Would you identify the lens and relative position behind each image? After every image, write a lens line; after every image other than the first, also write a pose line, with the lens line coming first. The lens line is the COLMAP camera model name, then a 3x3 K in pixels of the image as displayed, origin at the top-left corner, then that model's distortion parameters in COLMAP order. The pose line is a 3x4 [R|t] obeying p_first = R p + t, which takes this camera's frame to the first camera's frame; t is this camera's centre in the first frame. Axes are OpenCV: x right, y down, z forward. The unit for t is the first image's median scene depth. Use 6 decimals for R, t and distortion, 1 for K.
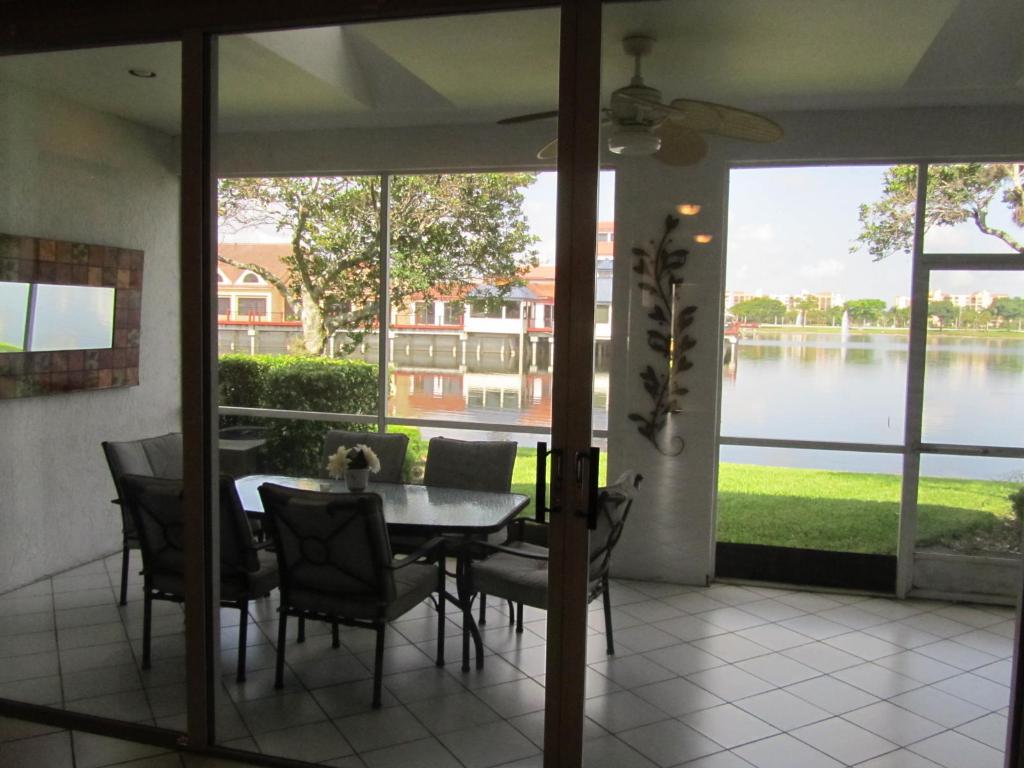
lens RADIAL K [[842.9, 0, 522.1], [0, 842.9, 380.0], [0, 0, 1]] dist [-0.045571, 0.004246]
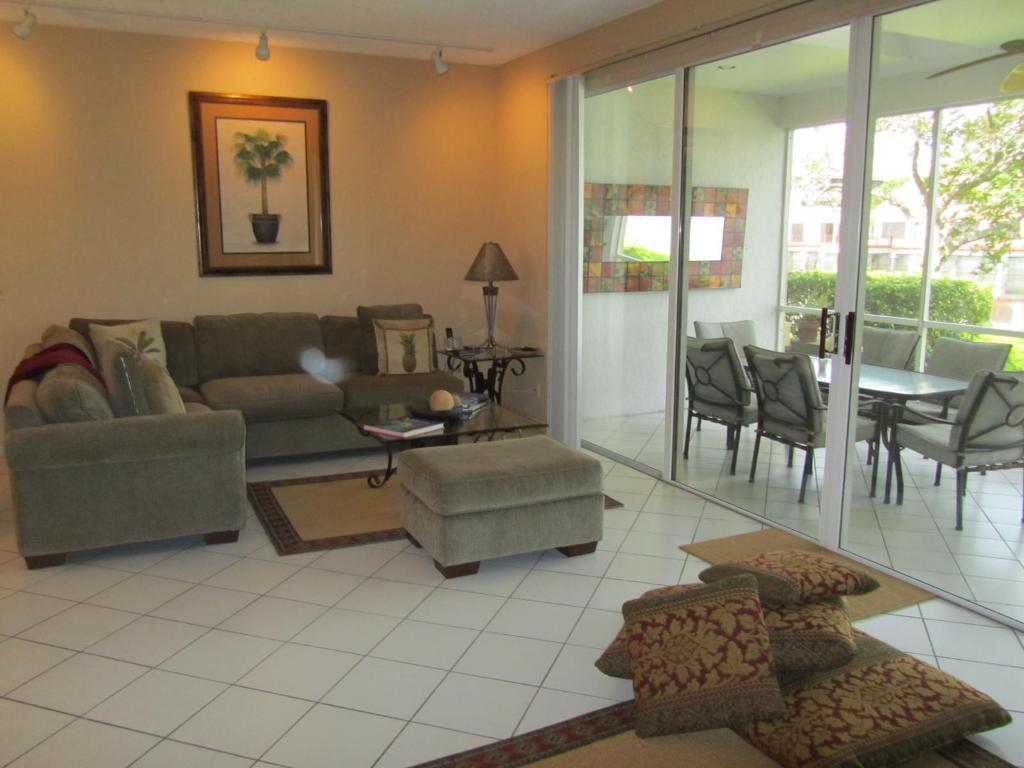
lens RADIAL K [[842.9, 0, 515.2], [0, 842.9, 391.5], [0, 0, 1]] dist [-0.045571, 0.004246]
pose [[0.641513, 0.107140, -0.759593, 0.392301], [-0.036056, 0.993316, 0.109655, 0.039253], [0.766264, -0.042957, 0.641088, -0.195574]]
